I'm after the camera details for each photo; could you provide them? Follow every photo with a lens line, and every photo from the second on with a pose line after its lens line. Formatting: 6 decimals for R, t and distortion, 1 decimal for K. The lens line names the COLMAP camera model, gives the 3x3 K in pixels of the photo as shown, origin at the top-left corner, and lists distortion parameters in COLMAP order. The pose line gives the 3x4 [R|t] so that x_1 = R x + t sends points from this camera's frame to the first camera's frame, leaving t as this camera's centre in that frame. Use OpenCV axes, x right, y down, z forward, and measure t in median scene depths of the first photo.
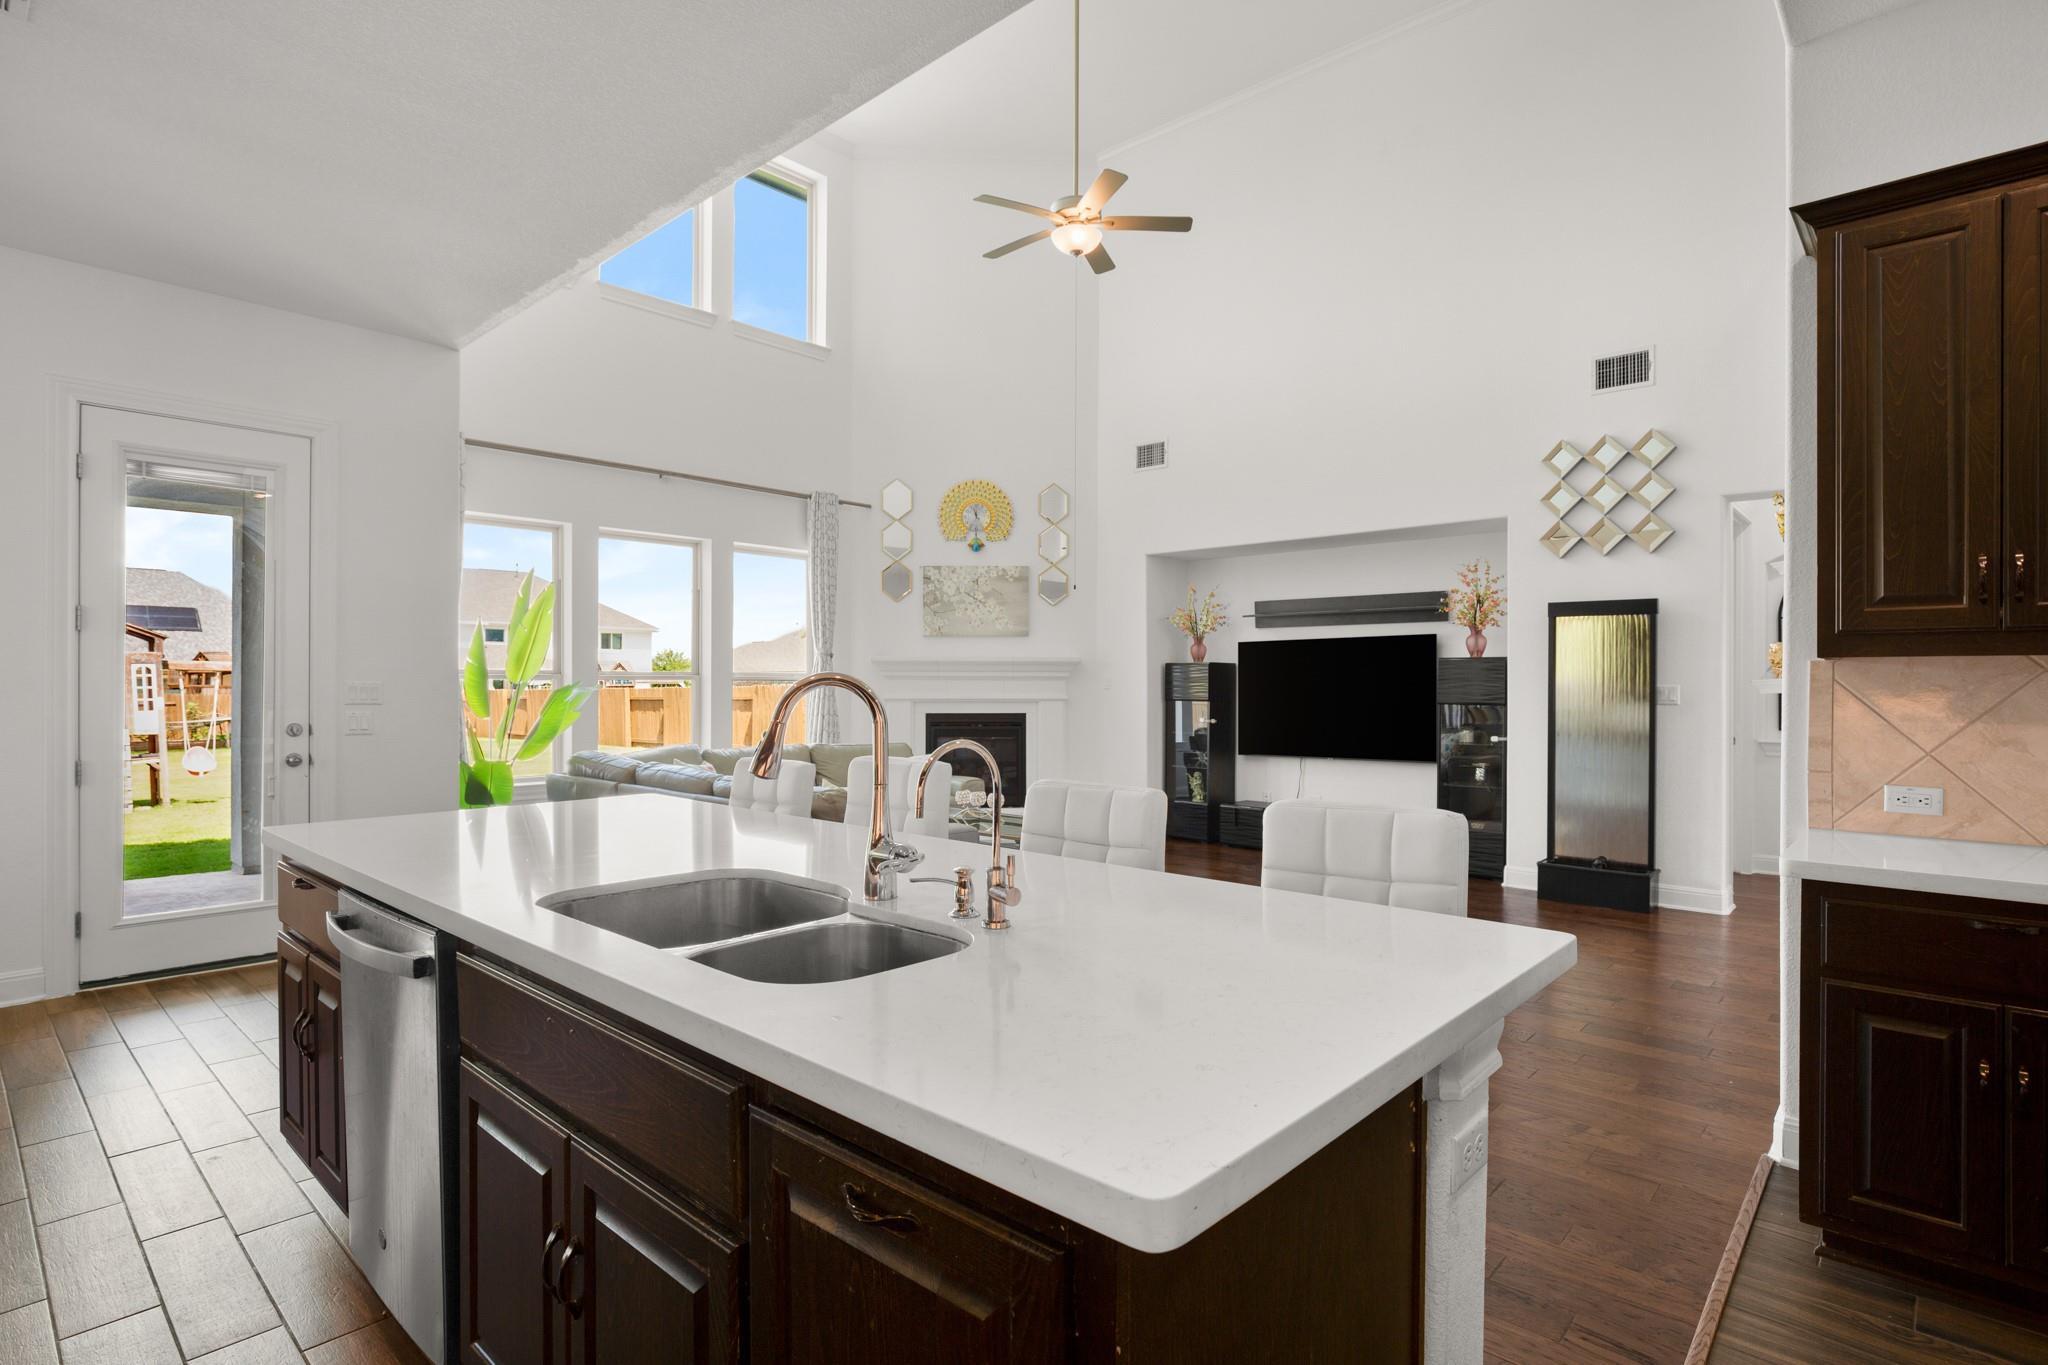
lens RADIAL K [[1027.8, 0, 1032.5], [0, 1027.8, 669.6], [0, 0, 1]] dist [0.033949, -0.000822]
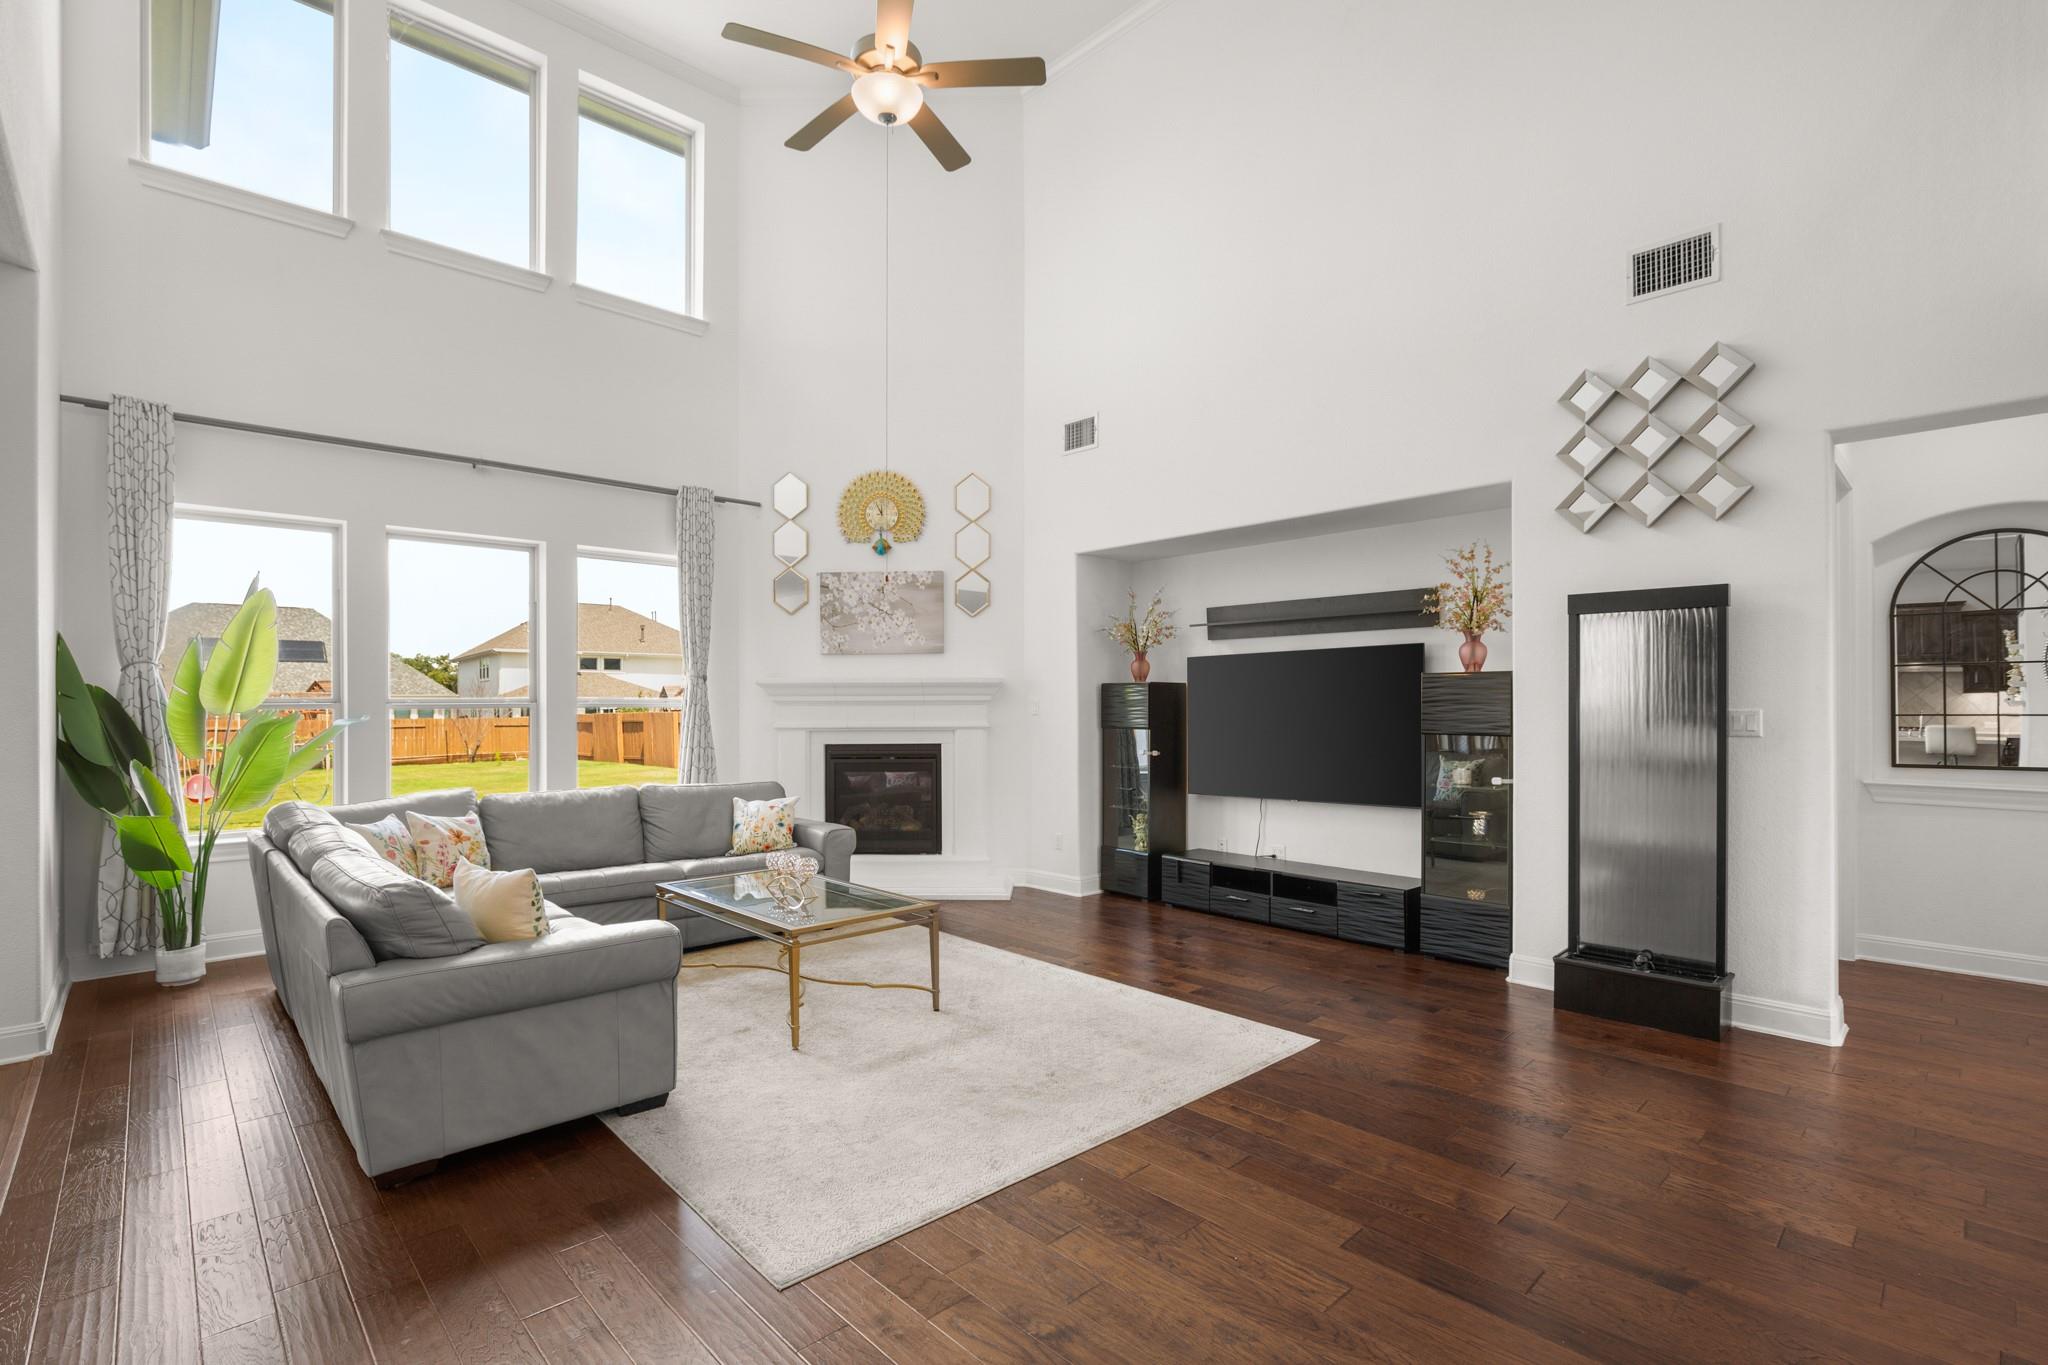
lens RADIAL K [[941.1, 0, 1030.8], [0, 941.1, 693.7], [0, 0, 1]] dist [0.021166, -0.004070]
pose [[0.997511, -0.008682, -0.069969, 0.145478], [0.008948, 0.999954, 0.003486, -0.001347], [0.069936, -0.004103, 0.997543, 0.269784]]
